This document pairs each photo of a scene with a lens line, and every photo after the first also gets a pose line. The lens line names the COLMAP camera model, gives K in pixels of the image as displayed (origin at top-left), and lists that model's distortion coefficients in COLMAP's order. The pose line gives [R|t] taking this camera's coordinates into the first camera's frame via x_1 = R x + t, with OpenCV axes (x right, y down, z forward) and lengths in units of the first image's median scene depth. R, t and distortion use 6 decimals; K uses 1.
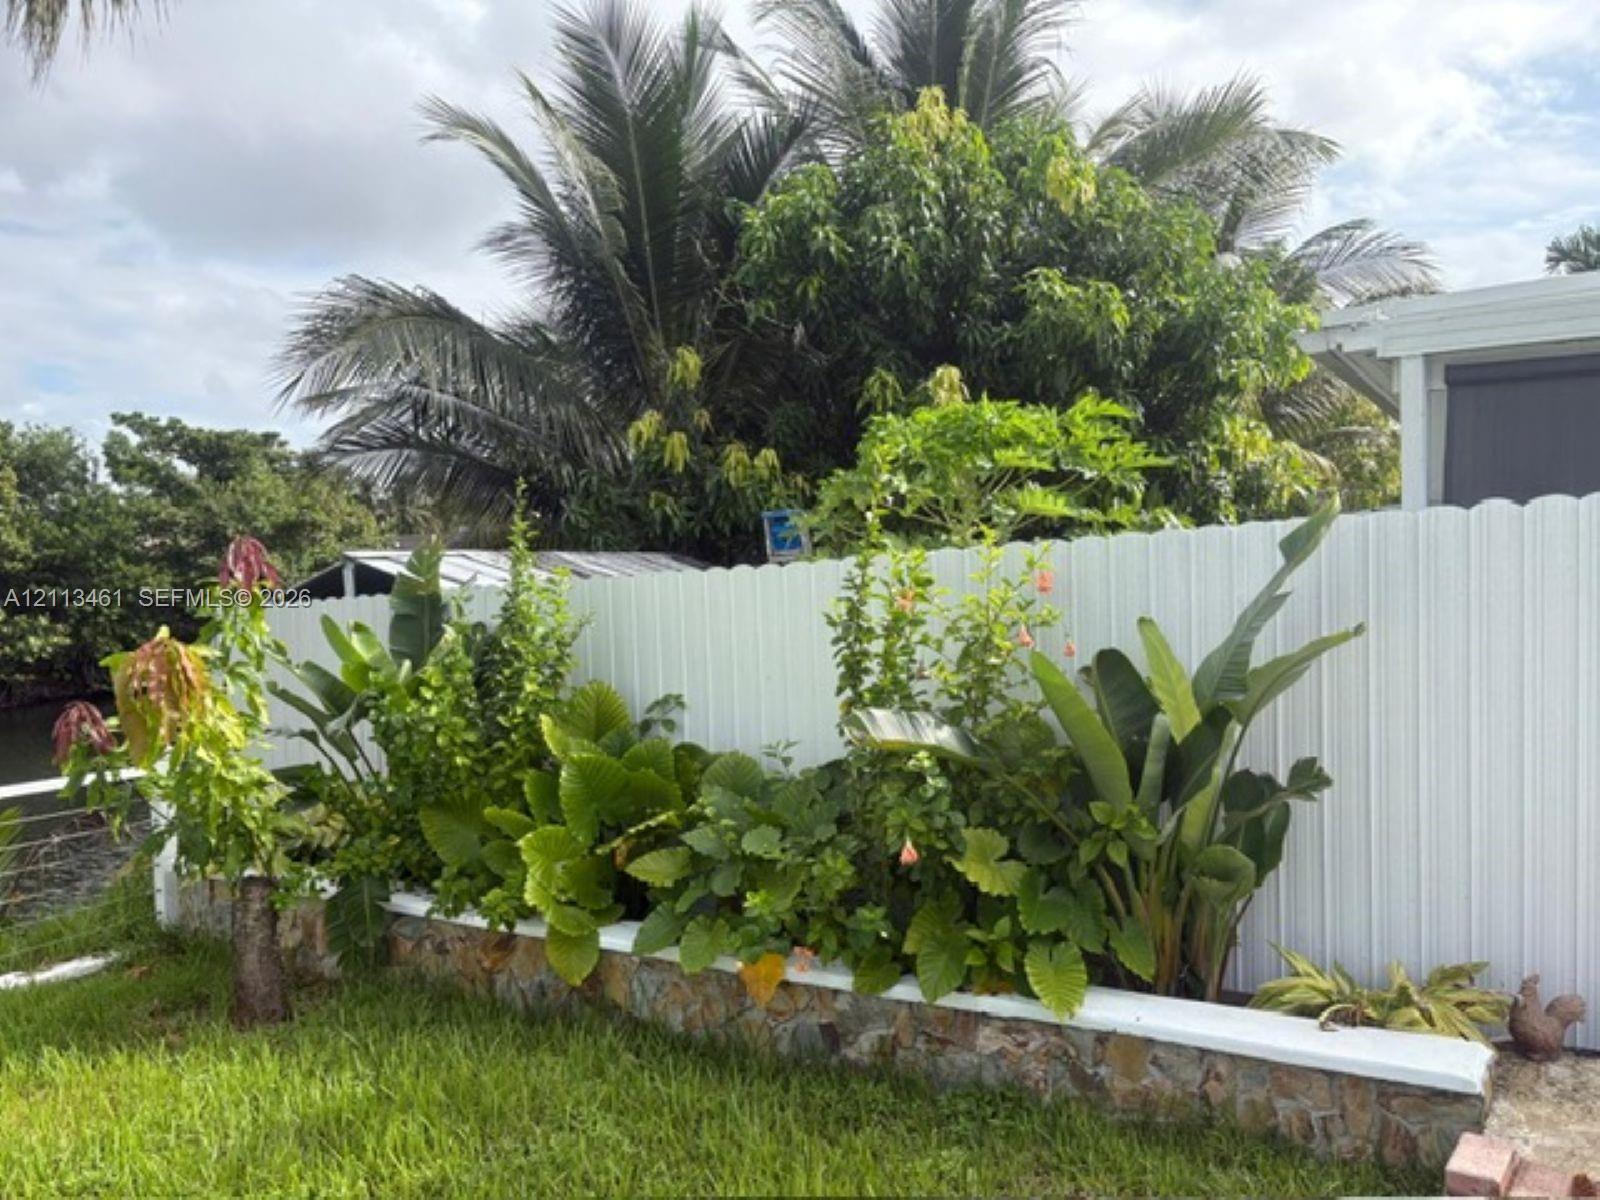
lens RADIAL K [[1227.0, 0, 800.0], [0, 1227.0, 600.0], [0, 0, 1]] dist [0.014029, -0.009578]
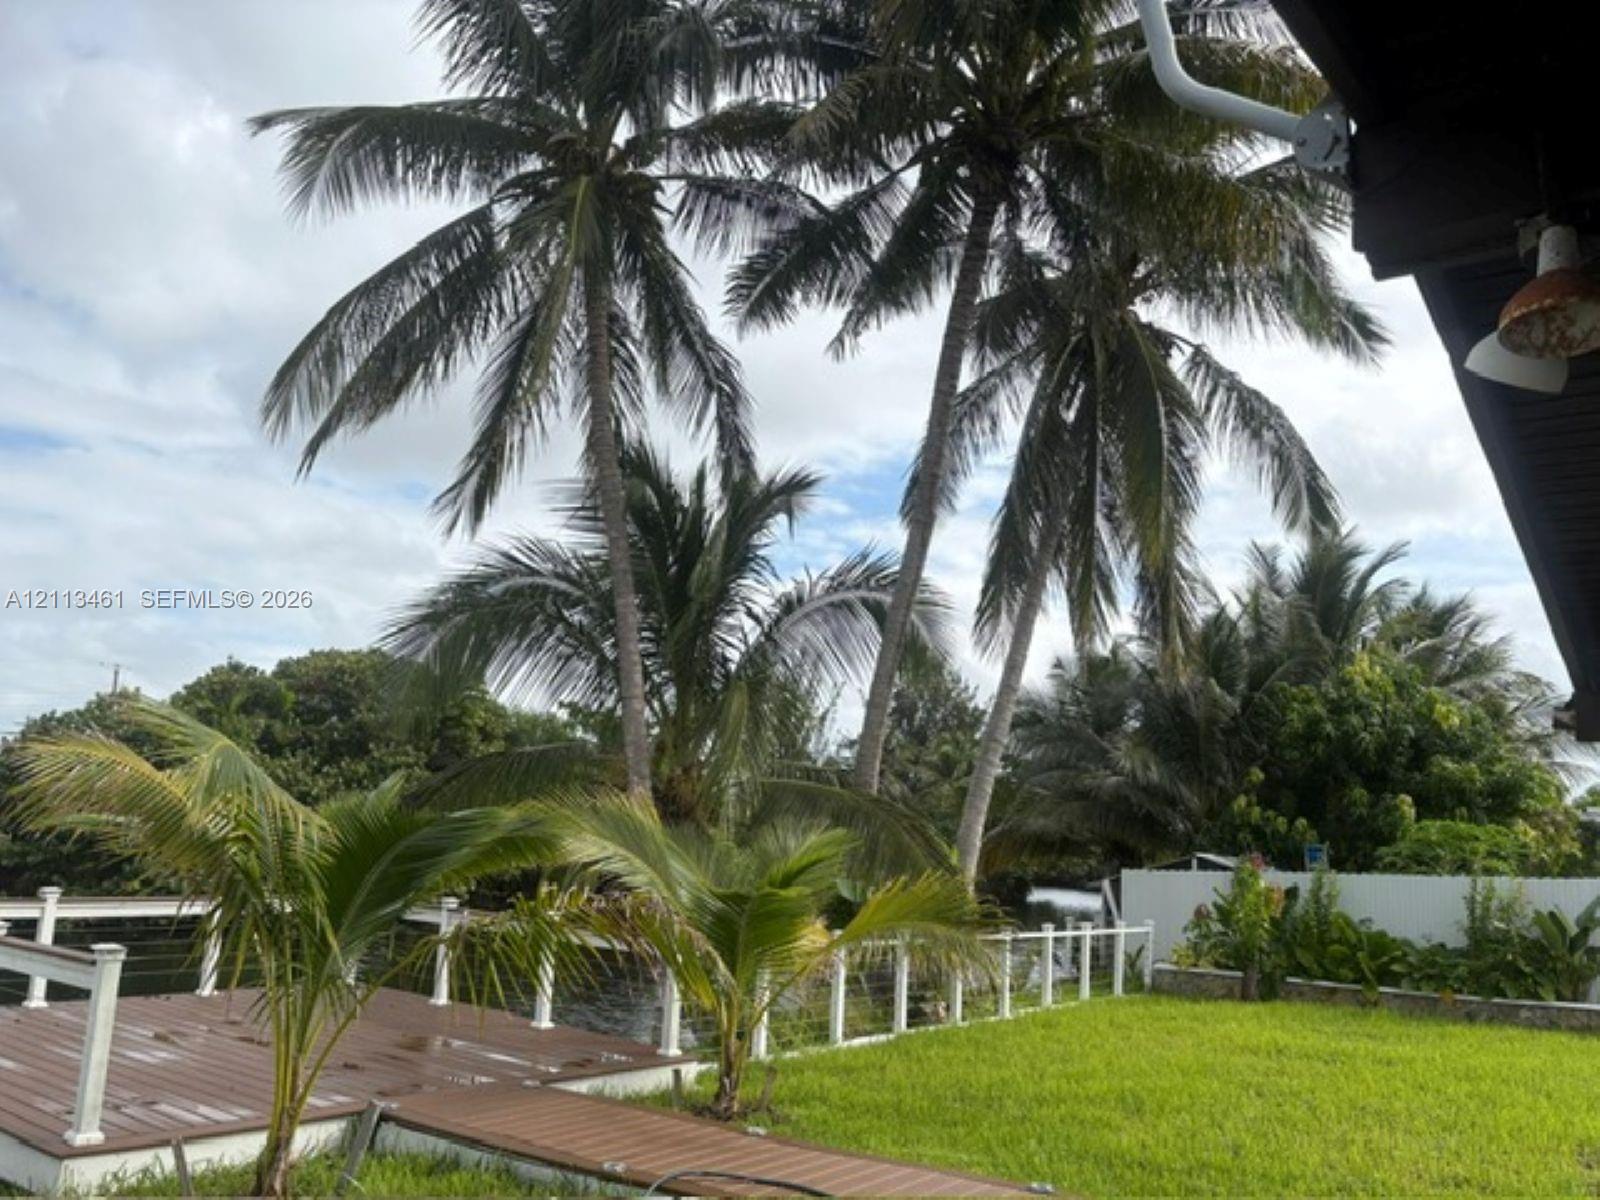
lens RADIAL K [[1183.1, 0, 807.5], [0, 1183.1, 603.7], [0, 0, 1]] dist [0.132331, -0.155048]
pose [[0.995315, 0.053416, -0.080587, -1.690715], [-0.070100, 0.972746, -0.221024, 0.107684], [0.066584, 0.225637, 0.971933, -2.866534]]
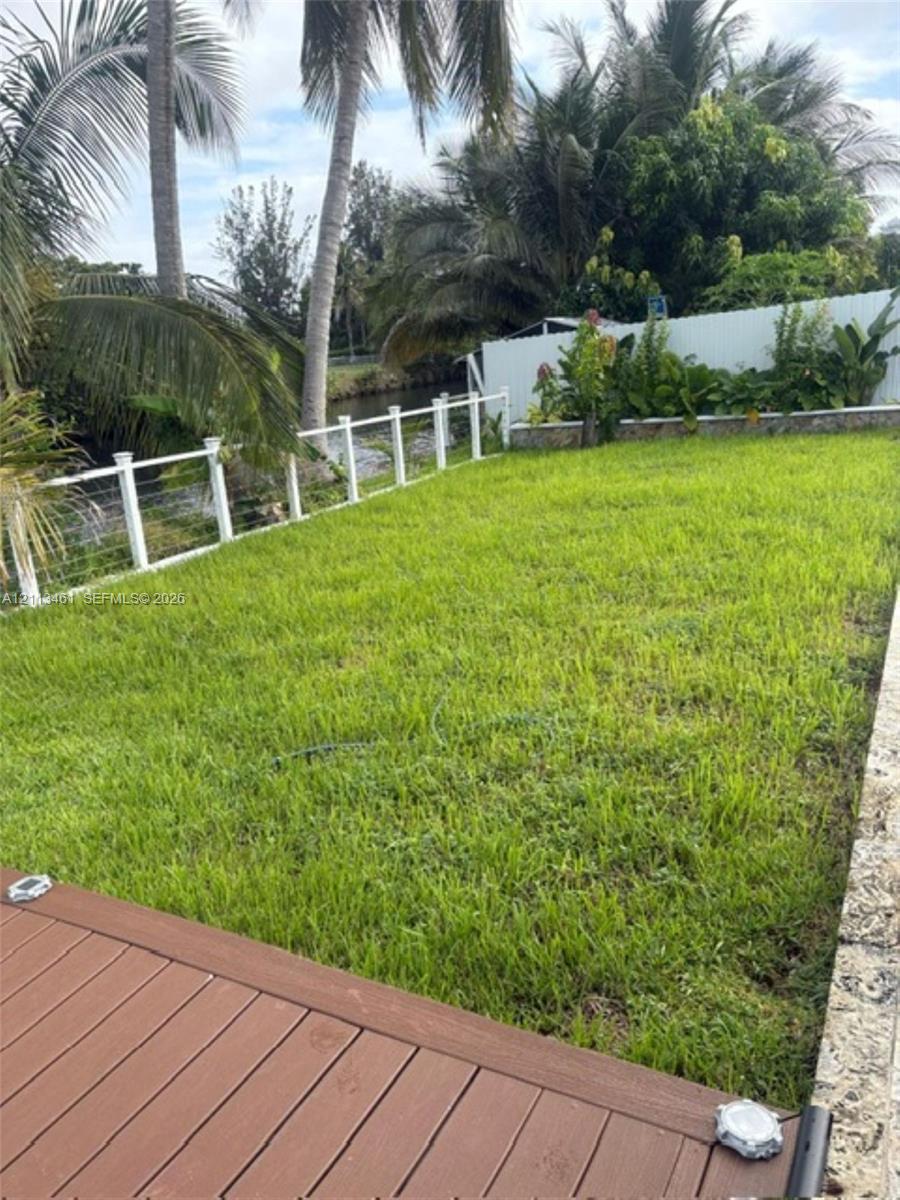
lens RADIAL K [[920.3, 0, 446.5], [0, 920.3, 602.1], [0, 0, 1]] dist [0.014029, -0.009578]
pose [[0.995618, -0.078036, 0.051537, -1.254813], [0.063216, 0.967702, 0.244043, 0.095647], [-0.068916, -0.239715, 0.968394, -2.024045]]
